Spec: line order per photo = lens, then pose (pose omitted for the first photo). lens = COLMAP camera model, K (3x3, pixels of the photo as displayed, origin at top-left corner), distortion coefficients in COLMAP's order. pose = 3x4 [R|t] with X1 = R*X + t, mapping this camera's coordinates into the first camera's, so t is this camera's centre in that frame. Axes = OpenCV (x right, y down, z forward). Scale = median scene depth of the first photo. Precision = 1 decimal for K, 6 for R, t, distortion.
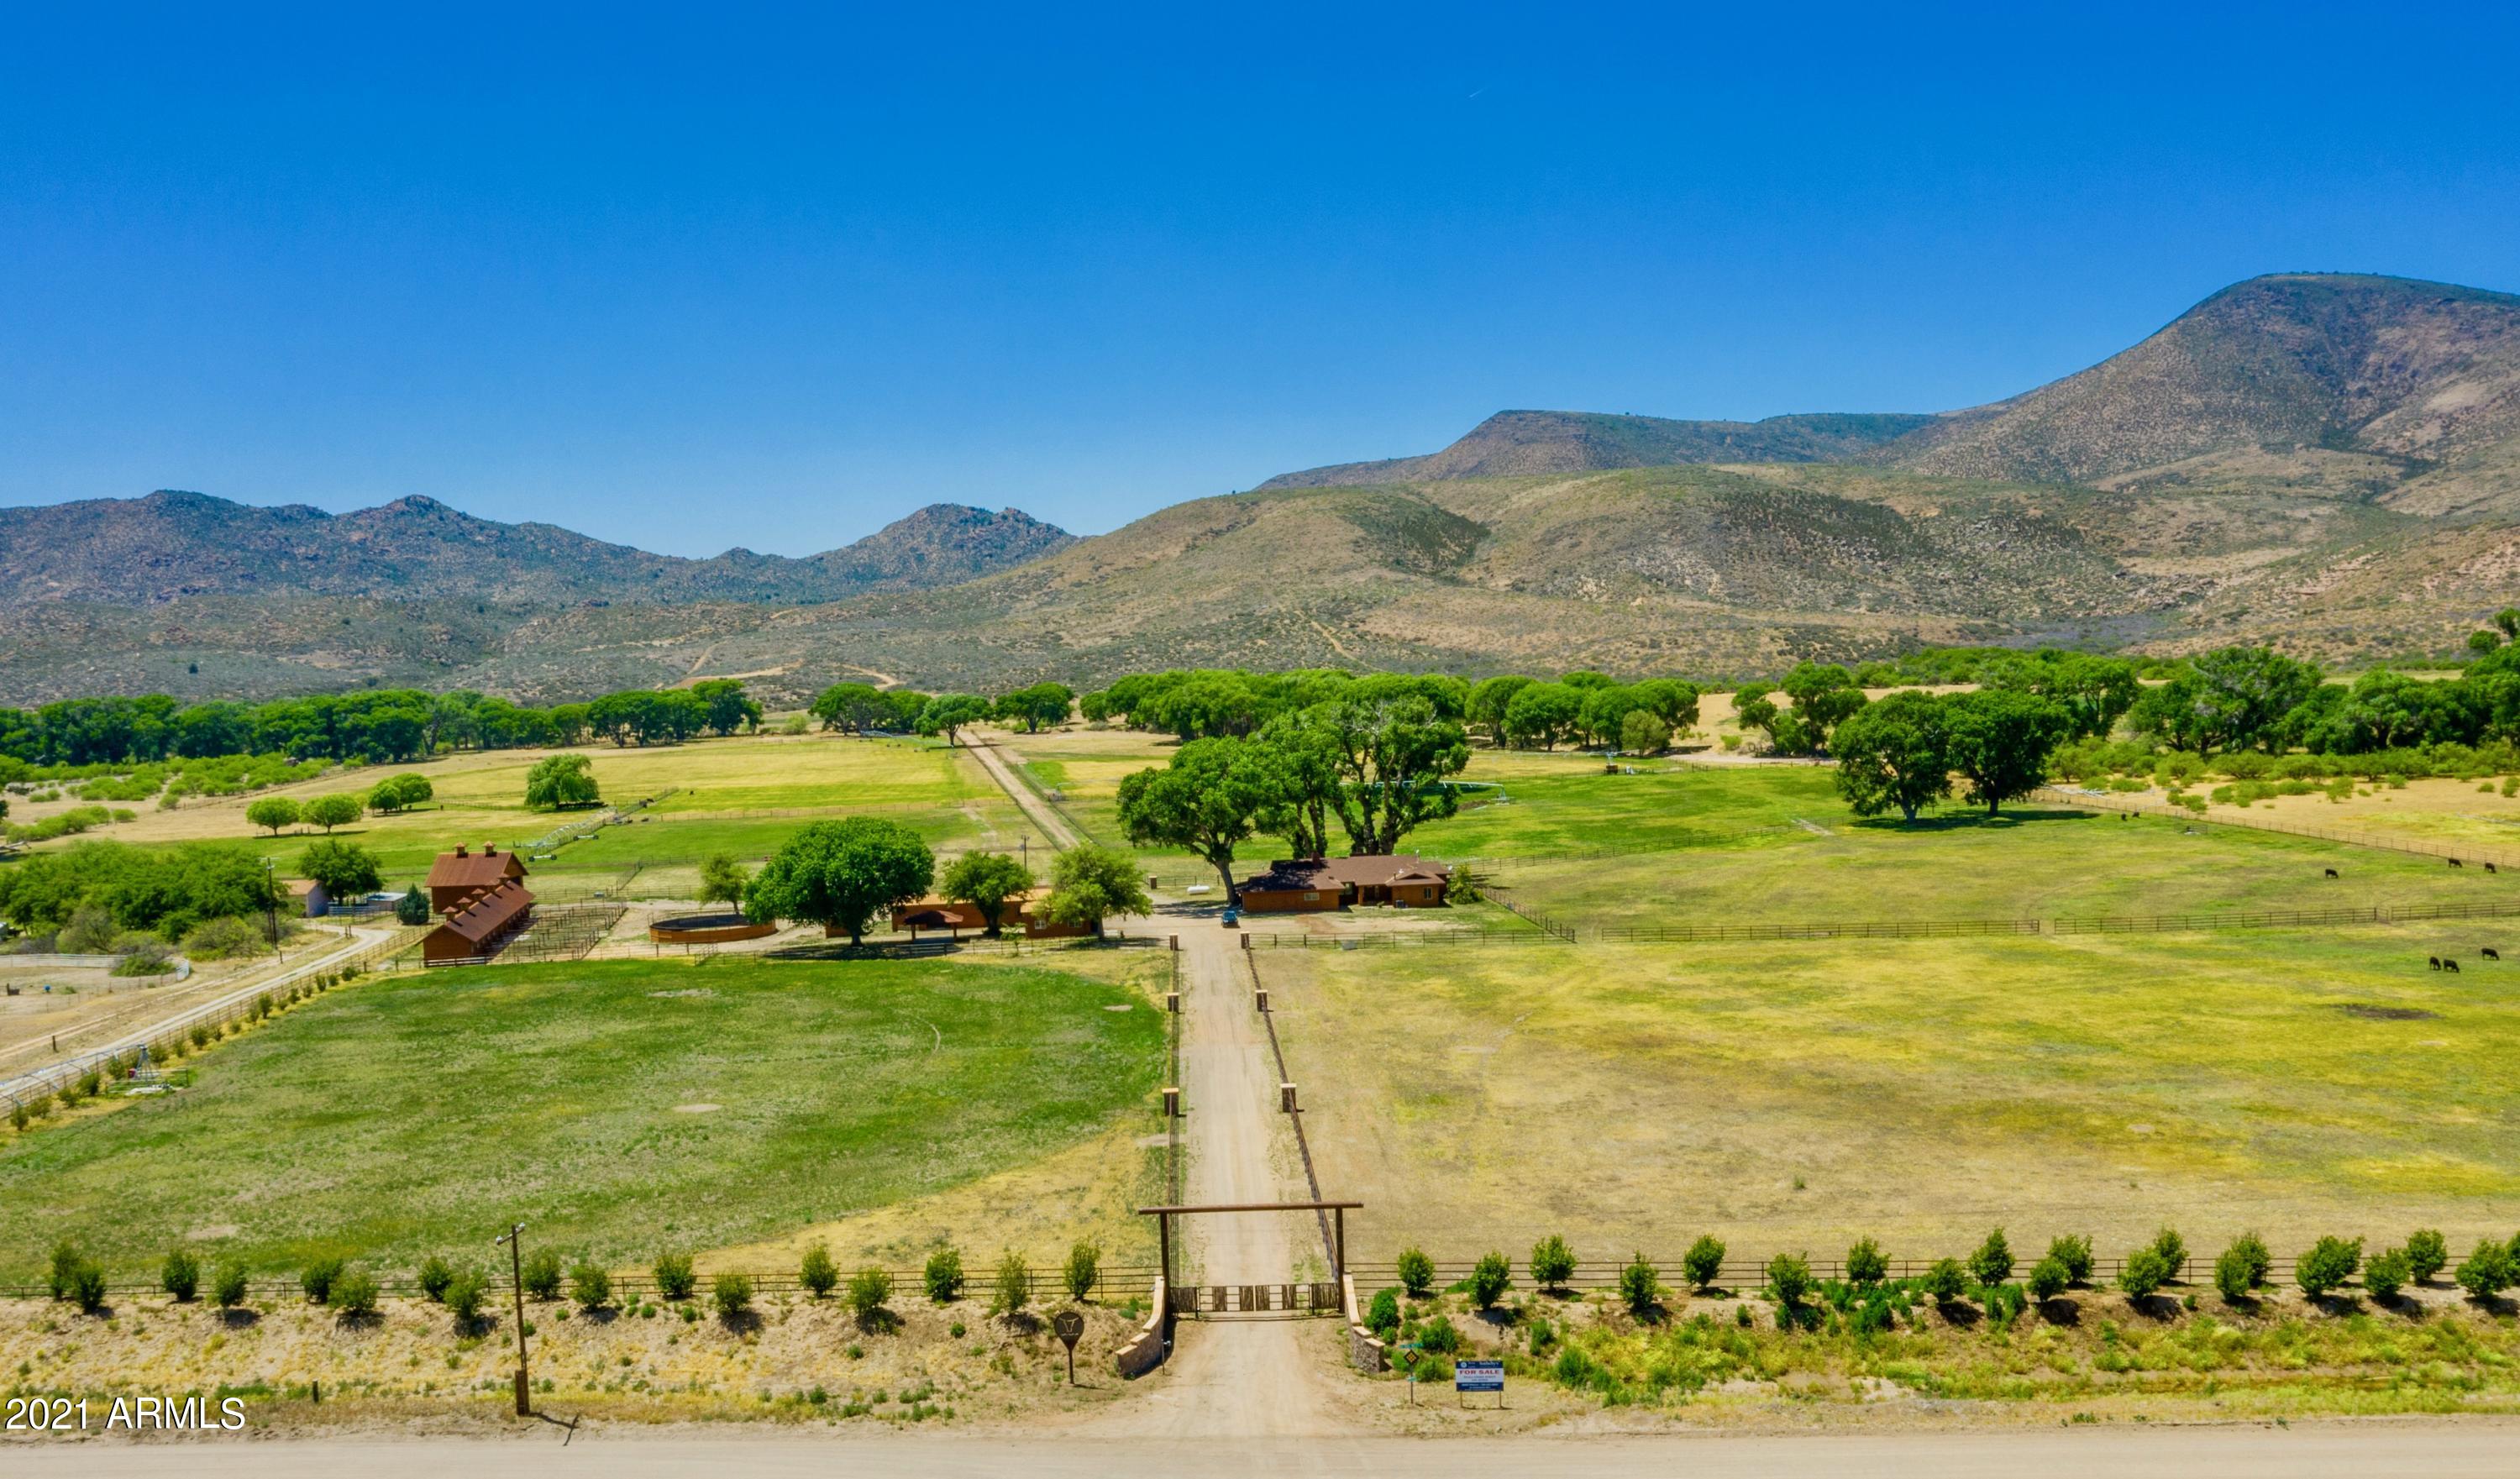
lens RADIAL K [[2176.9, 0, 1268.3], [0, 2176.9, 822.4], [0, 0, 1]] dist [-0.000605, 0.005162]
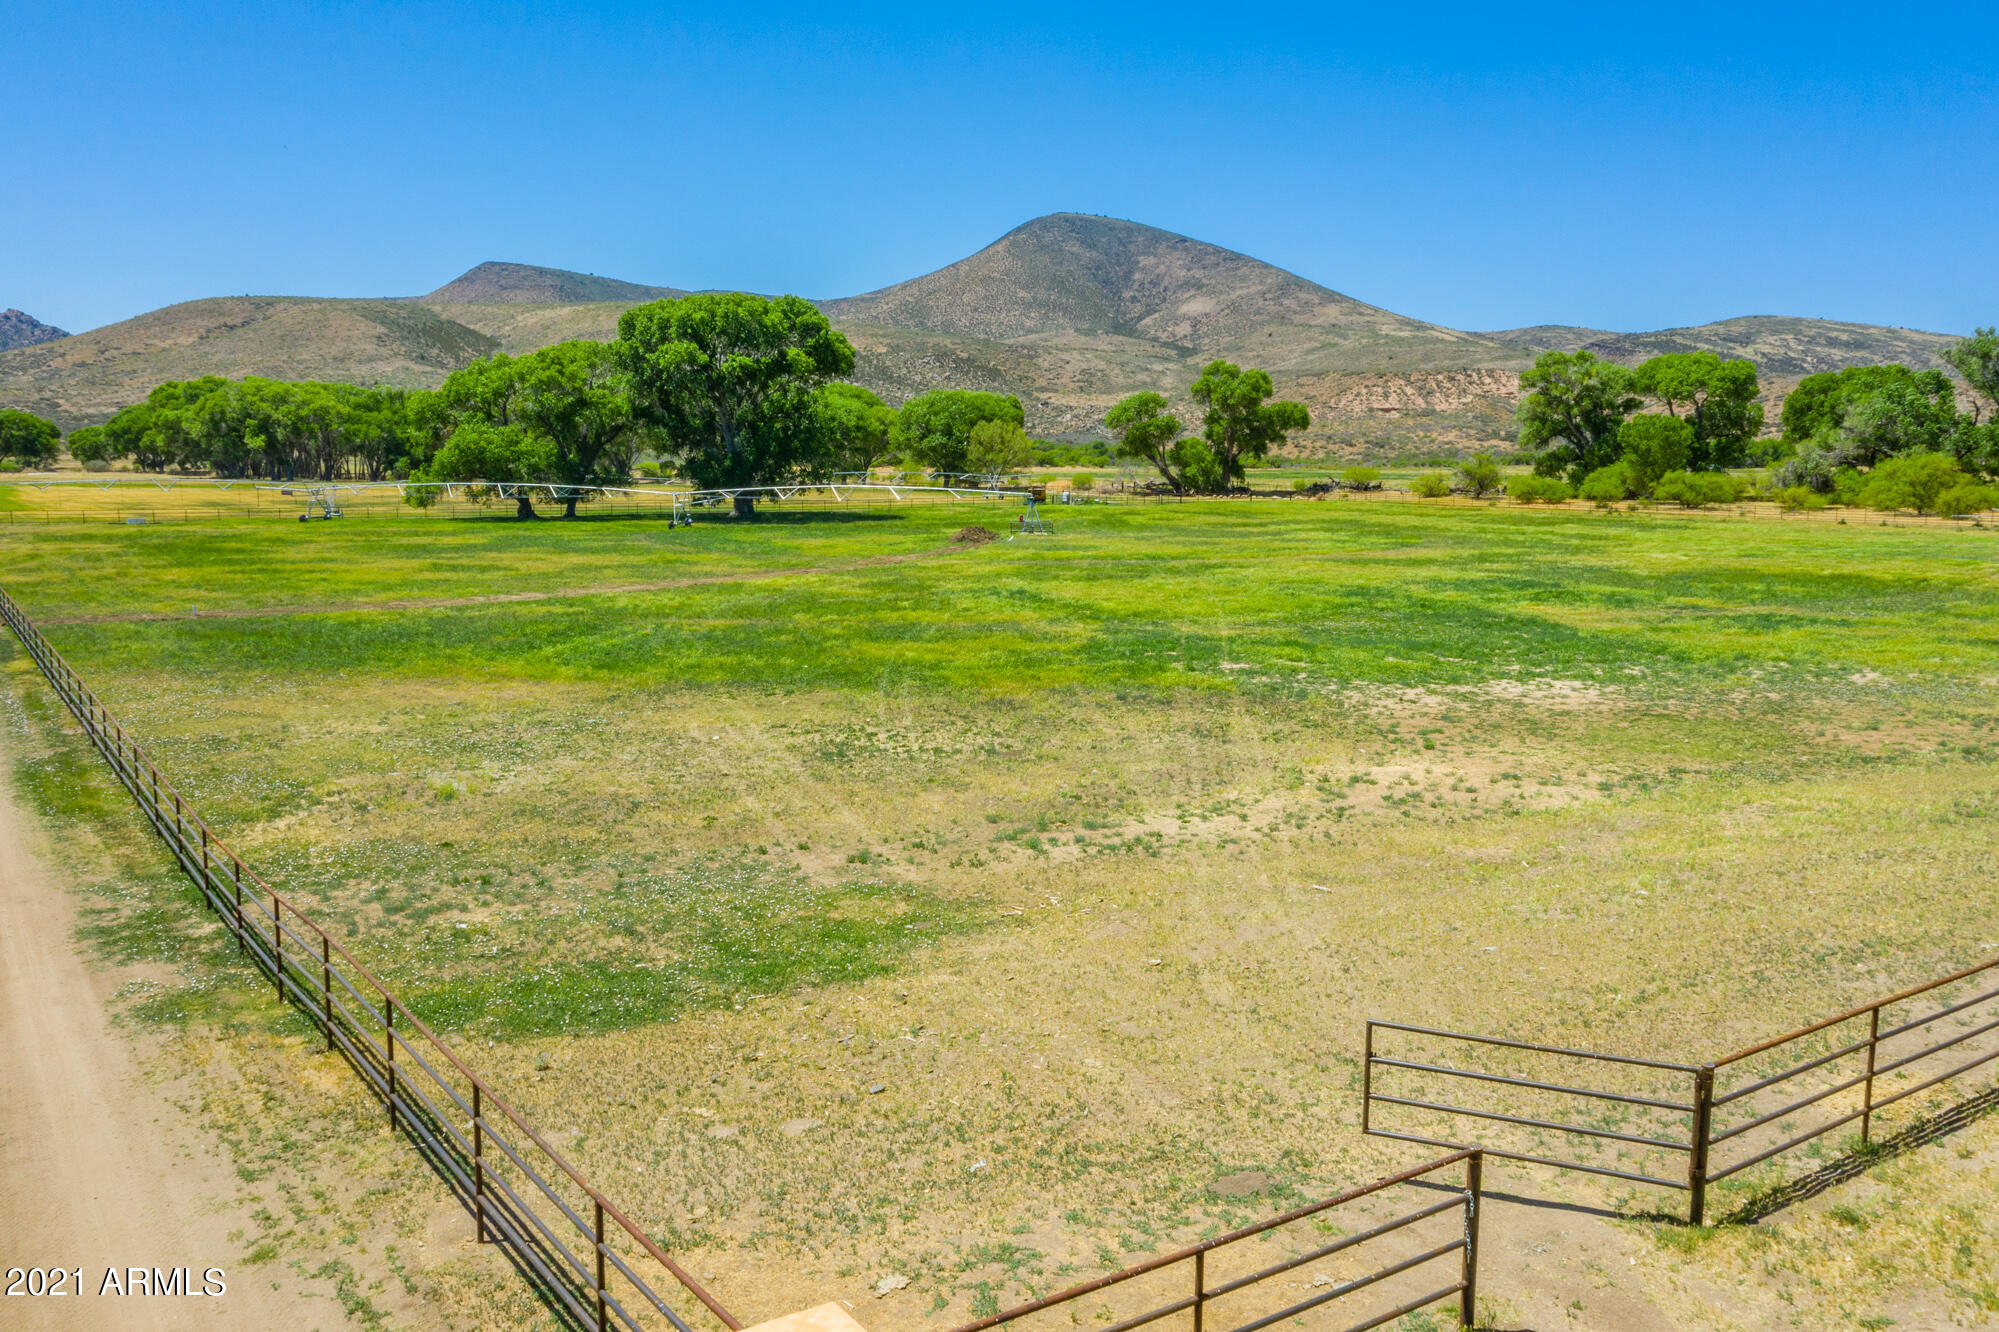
lens RADIAL K [[1575.6, 0, 998.7], [0, 1575.6, 670.0], [0, 0, 1]] dist [-0.006088, 0.006188]
pose [[0.907226, -0.012635, 0.420455, -0.009408], [-0.004675, 0.999184, 0.040114, 0.001638], [-0.420618, -0.038358, 0.906426, 0.147450]]
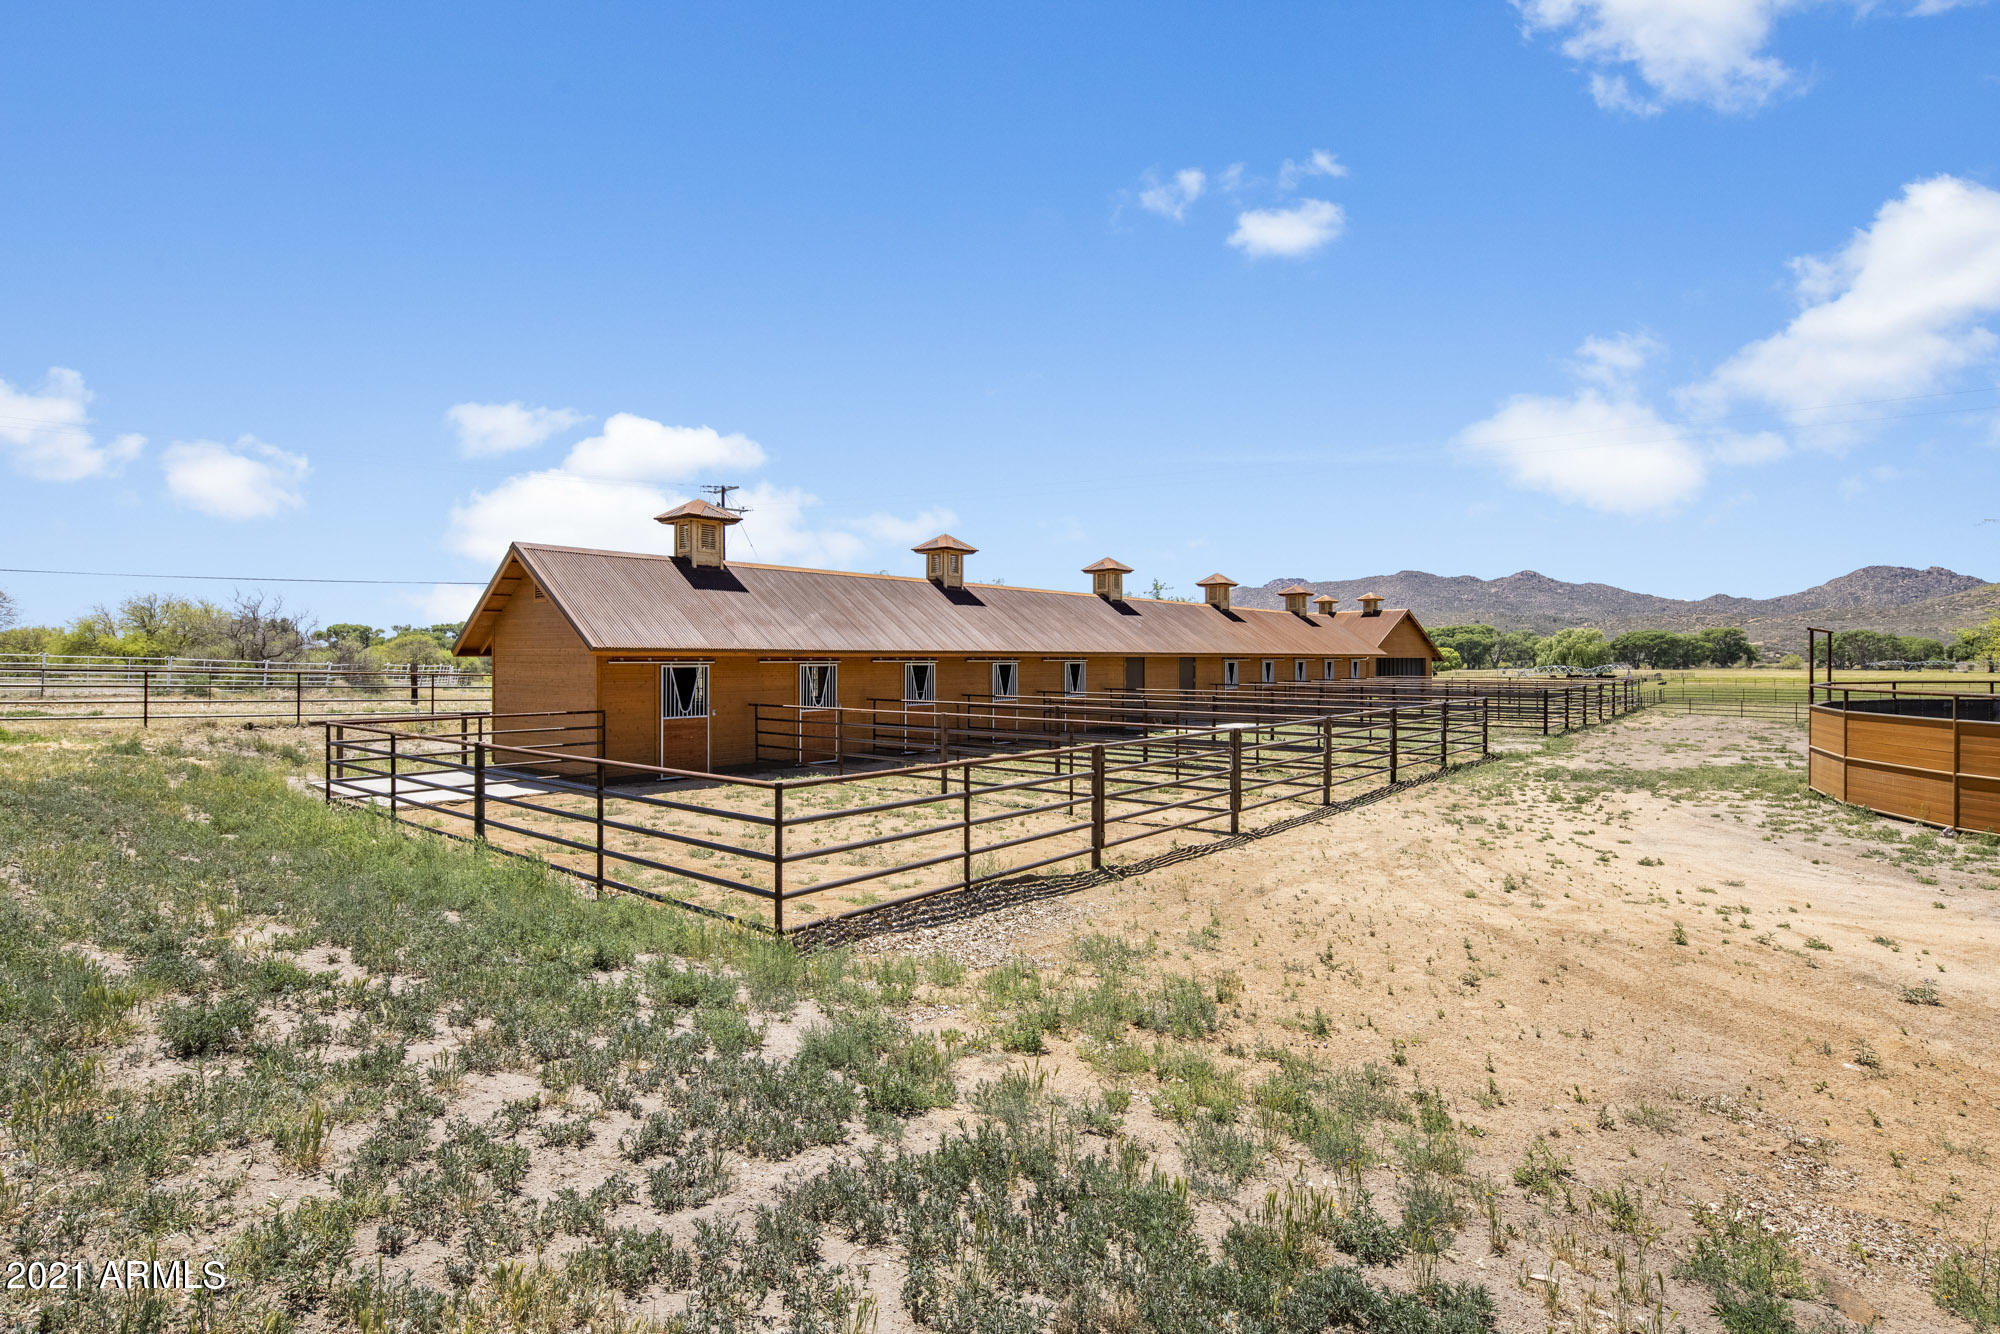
lens RADIAL K [[957.2, 0, 1001.5], [0, 957.2, 666.0], [0, 0, 1]] dist [0.004661, -0.003866]
pose [[0.640897, 0.039977, -0.766585, -0.035773], [-0.091865, 0.995460, -0.024891, 0.006832], [0.762110, 0.086375, 0.641660, 0.121061]]
